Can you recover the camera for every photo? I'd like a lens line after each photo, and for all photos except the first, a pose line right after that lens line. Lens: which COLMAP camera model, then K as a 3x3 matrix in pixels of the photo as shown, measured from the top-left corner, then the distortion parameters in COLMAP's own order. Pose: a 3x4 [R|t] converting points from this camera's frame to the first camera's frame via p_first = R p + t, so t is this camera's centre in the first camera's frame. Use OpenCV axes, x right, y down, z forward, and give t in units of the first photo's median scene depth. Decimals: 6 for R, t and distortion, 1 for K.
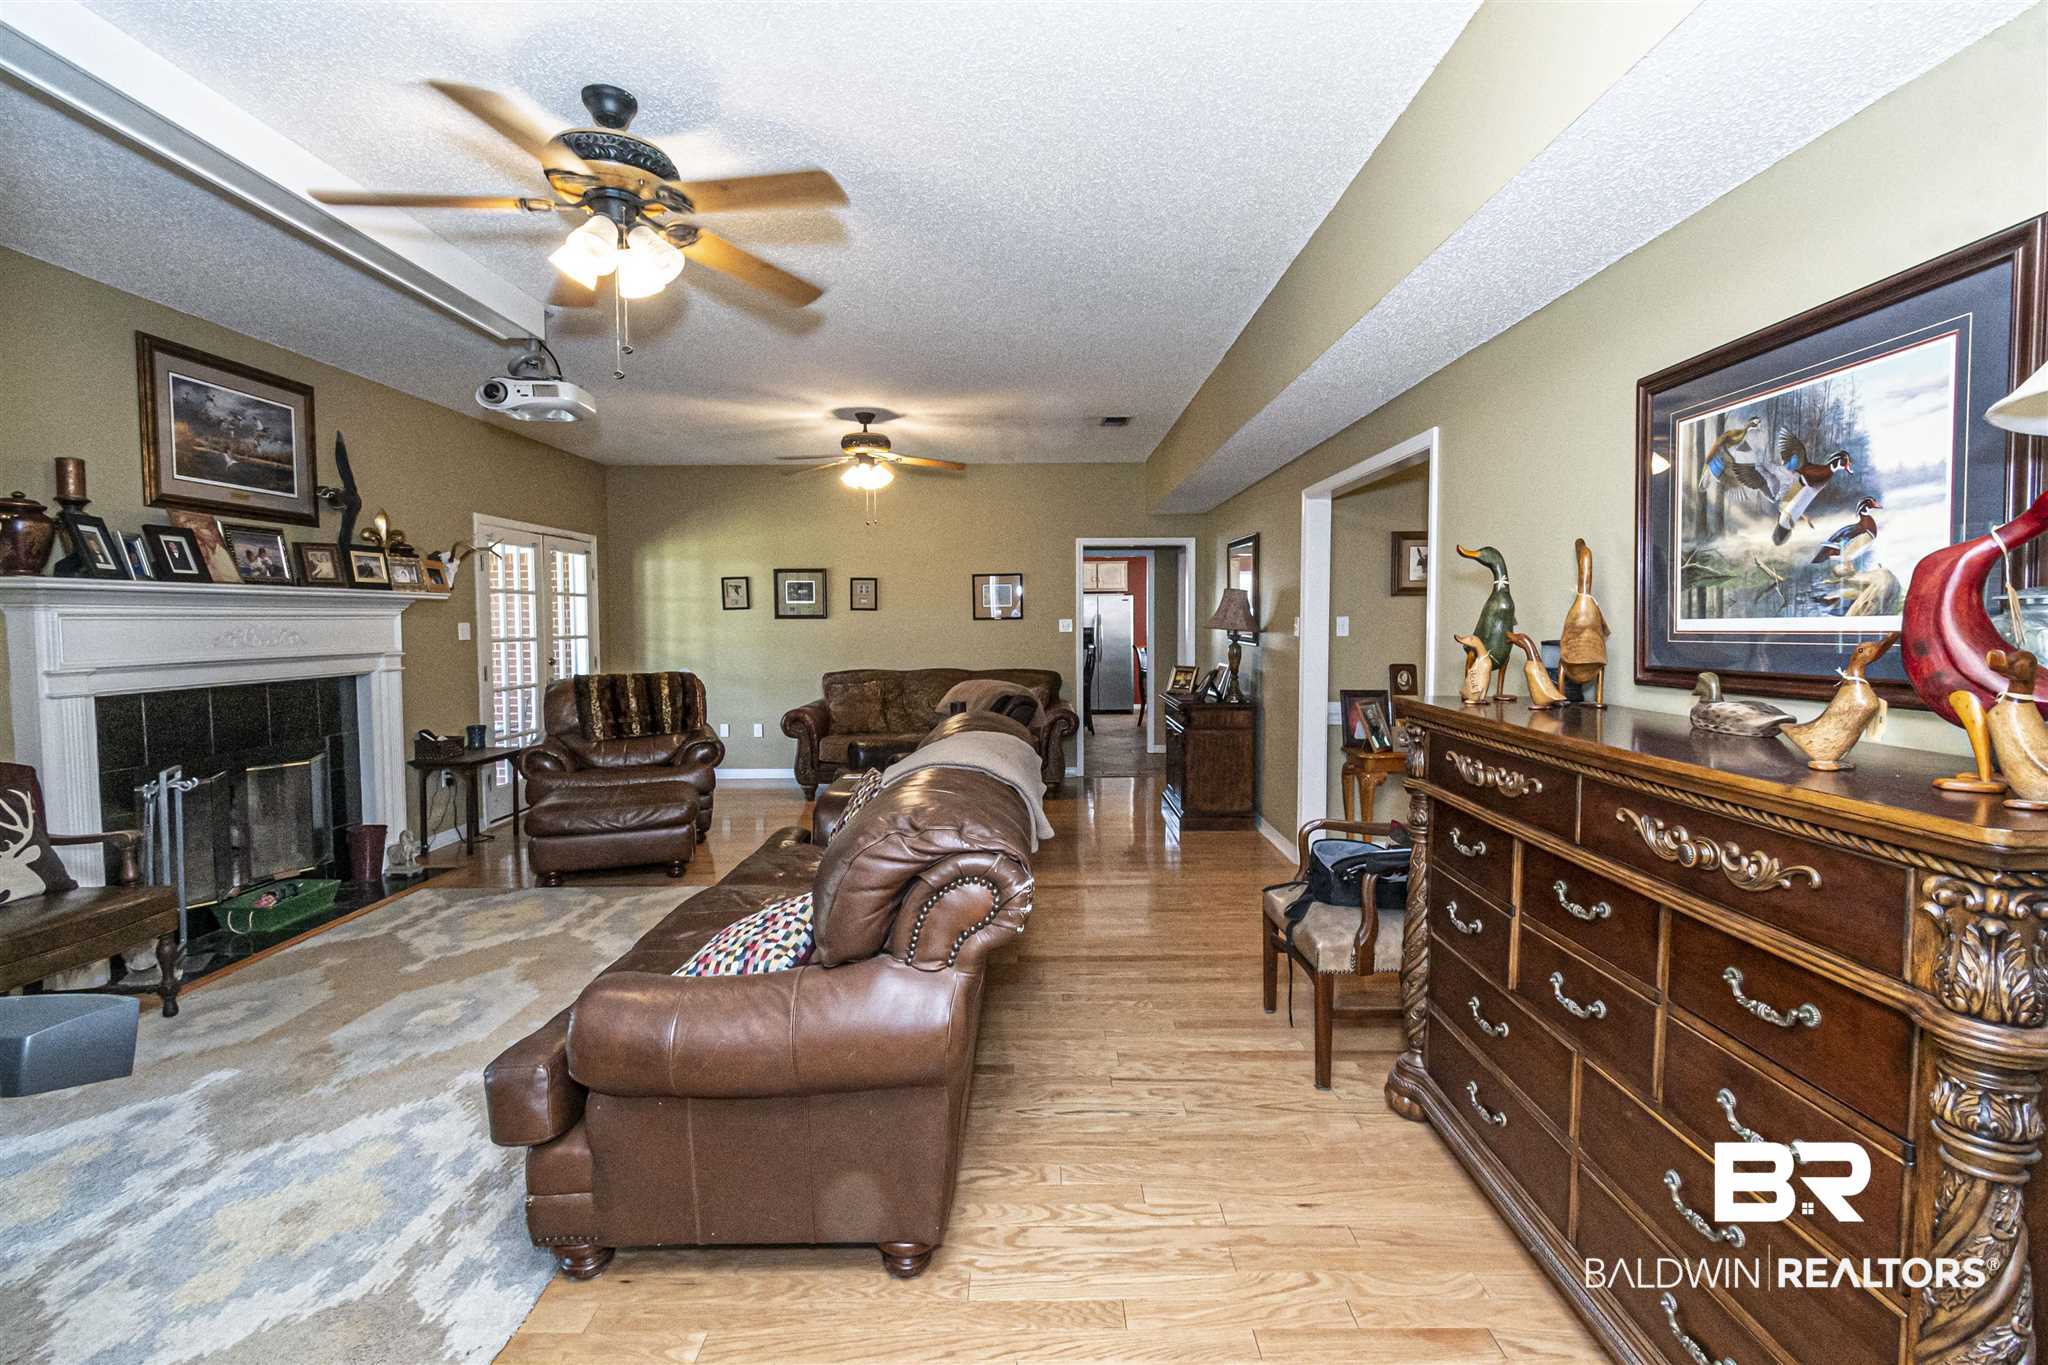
lens RADIAL K [[910.9, 0, 1024.4], [0, 910.9, 665.5], [0, 0, 1]] dist [0.007137, -0.000863]
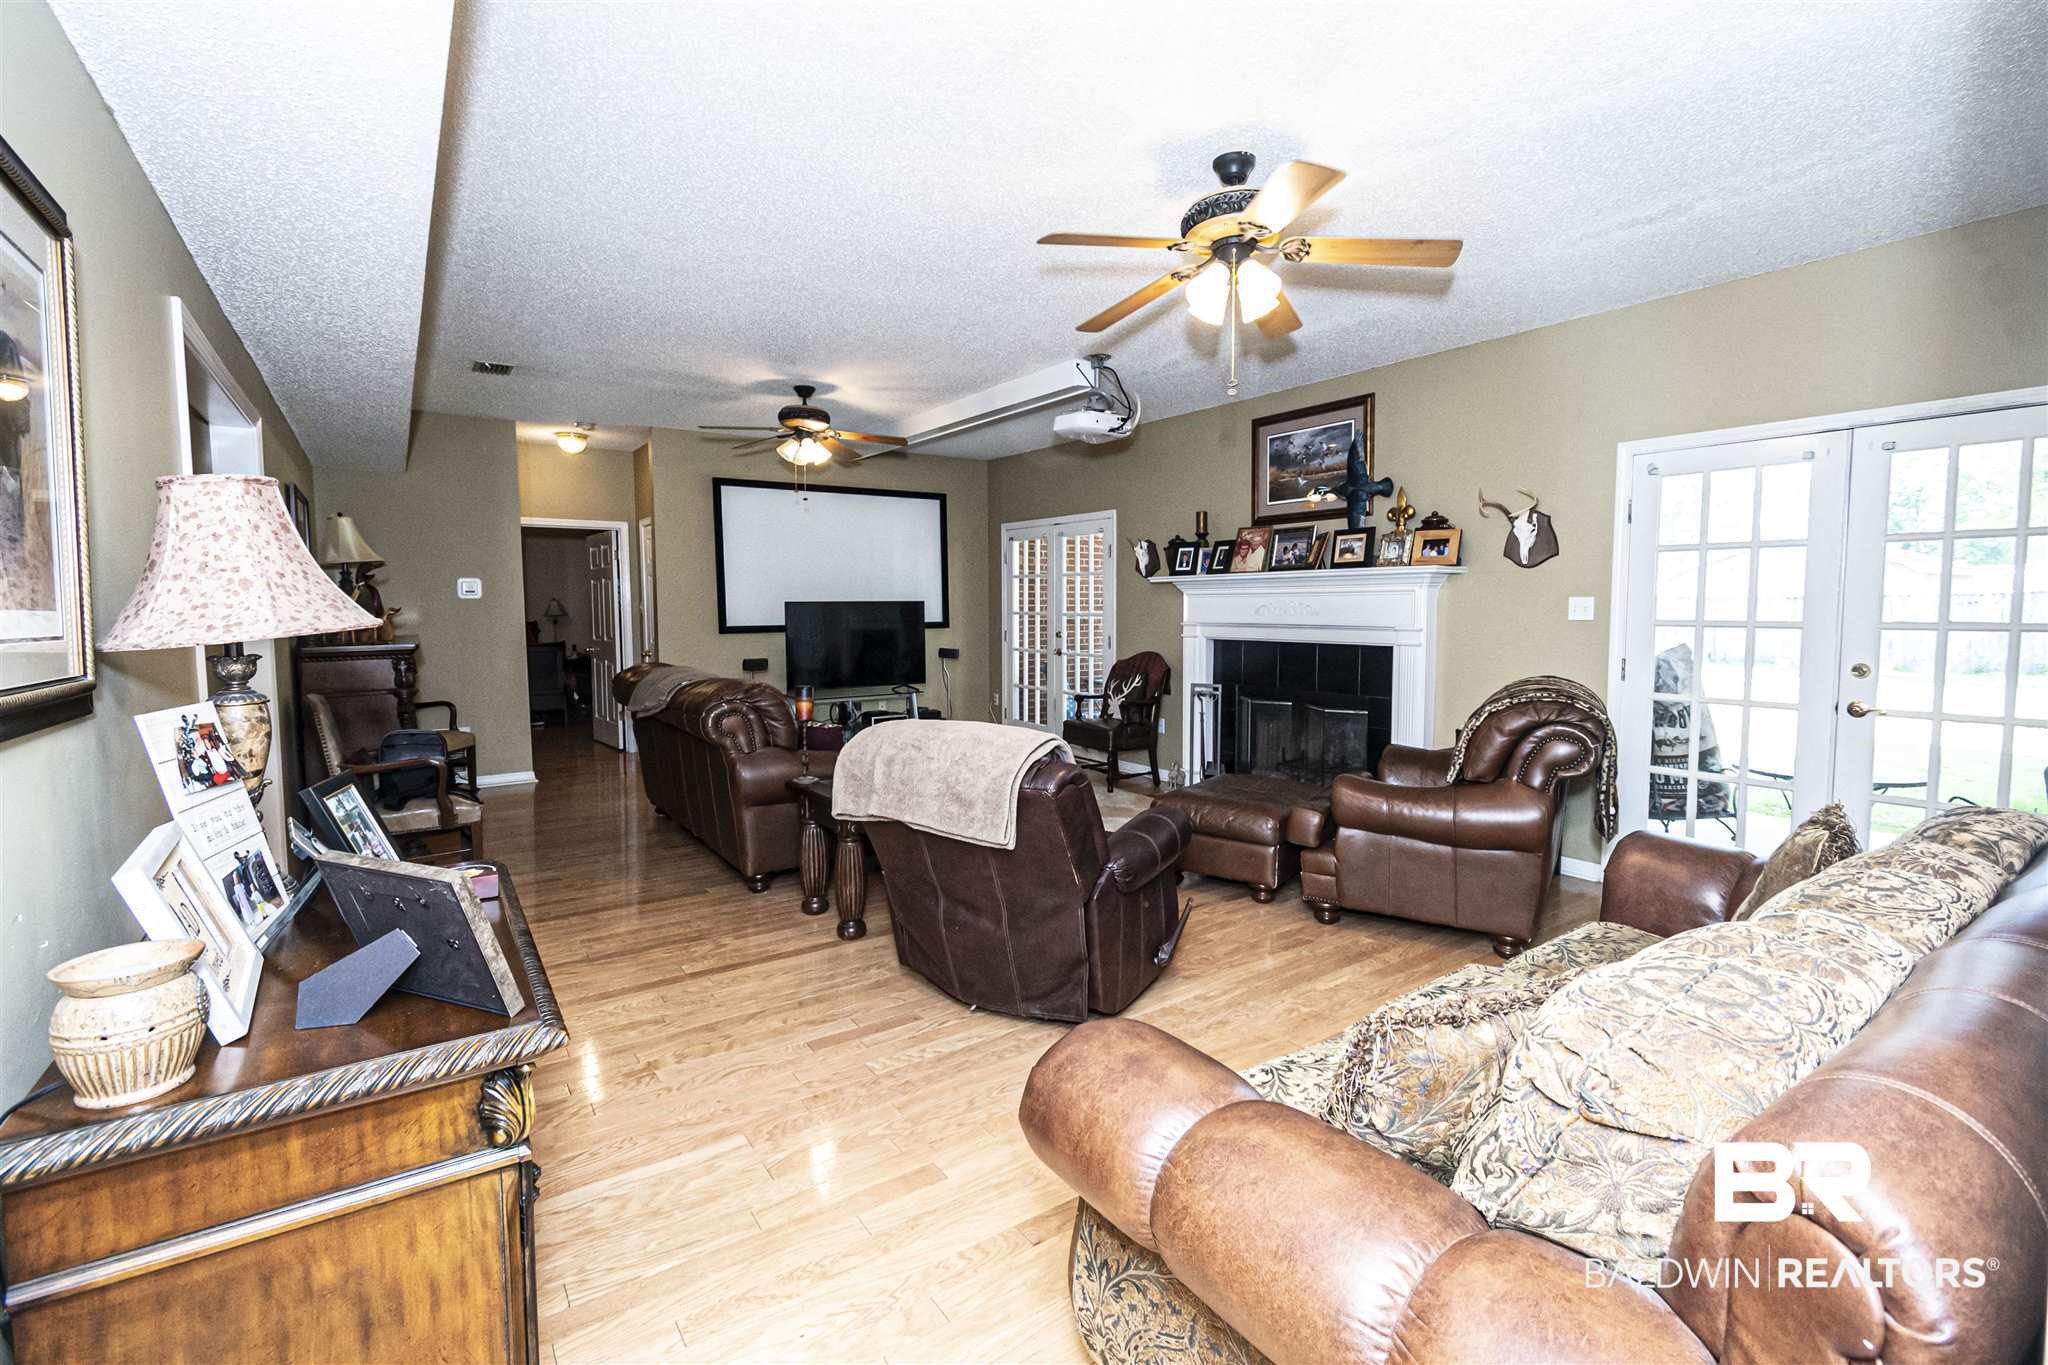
lens RADIAL K [[910.9, 0, 1026.5], [0, 910.9, 664.3], [0, 0, 1]] dist [0.007137, -0.000863]
pose [[-0.815399, 0.055174, -0.576264, 0.291743], [-0.015095, 0.993083, 0.116441, -0.103009], [0.578703, 0.103644, -0.808926, 1.917607]]
